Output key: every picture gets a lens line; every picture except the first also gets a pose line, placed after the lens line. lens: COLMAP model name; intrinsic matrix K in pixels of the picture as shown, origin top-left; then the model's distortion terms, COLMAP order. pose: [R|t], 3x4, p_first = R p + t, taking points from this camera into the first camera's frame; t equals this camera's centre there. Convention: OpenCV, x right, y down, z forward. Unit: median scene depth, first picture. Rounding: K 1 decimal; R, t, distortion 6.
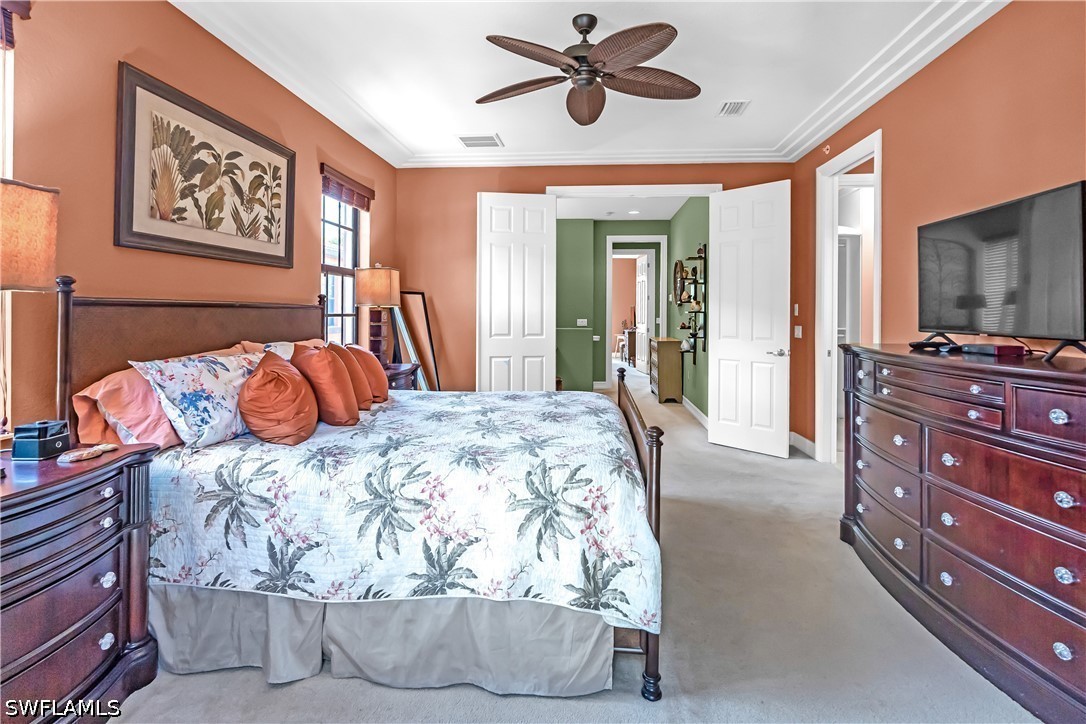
lens RADIAL K [[512.6, 0, 552.4], [0, 512.6, 306.2], [0, 0, 1]] dist [-0.004713, 0.000083]
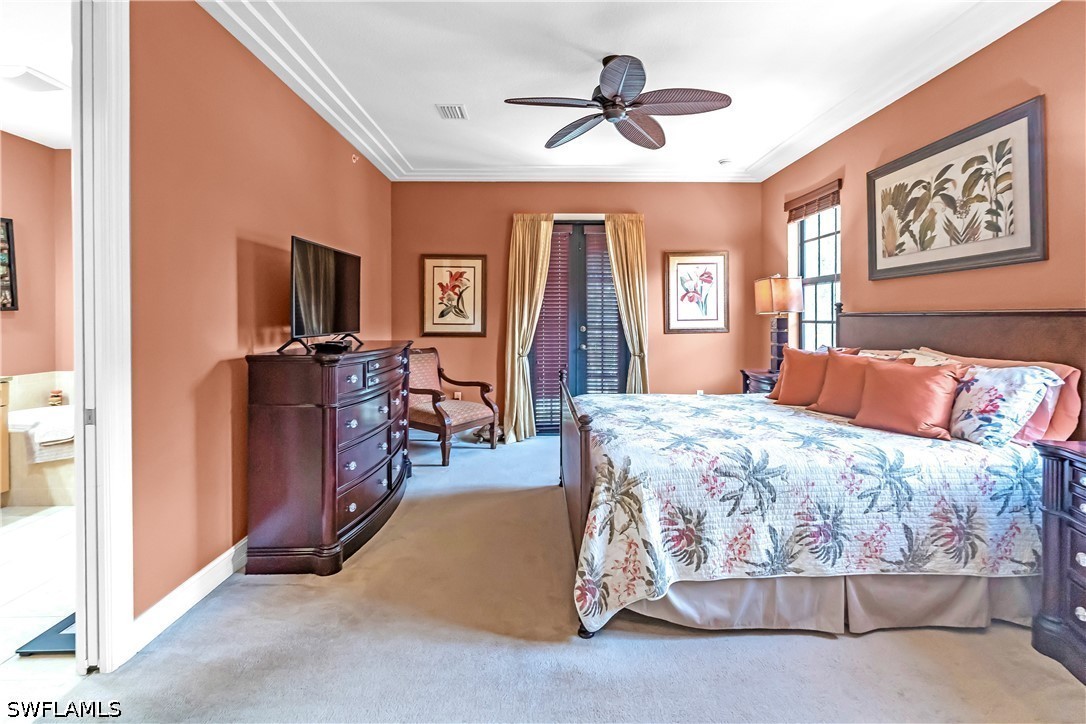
lens RADIAL K [[518.1, 0, 555.3], [0, 518.1, 318.5], [0, 0, 1]] dist [-0.003515, -0.000639]
pose [[-0.993844, -0.001840, -0.110776, 0.296017], [-0.000884, 0.999962, -0.008681, 0.017924], [0.110787, -0.008529, -0.993808, 2.001533]]
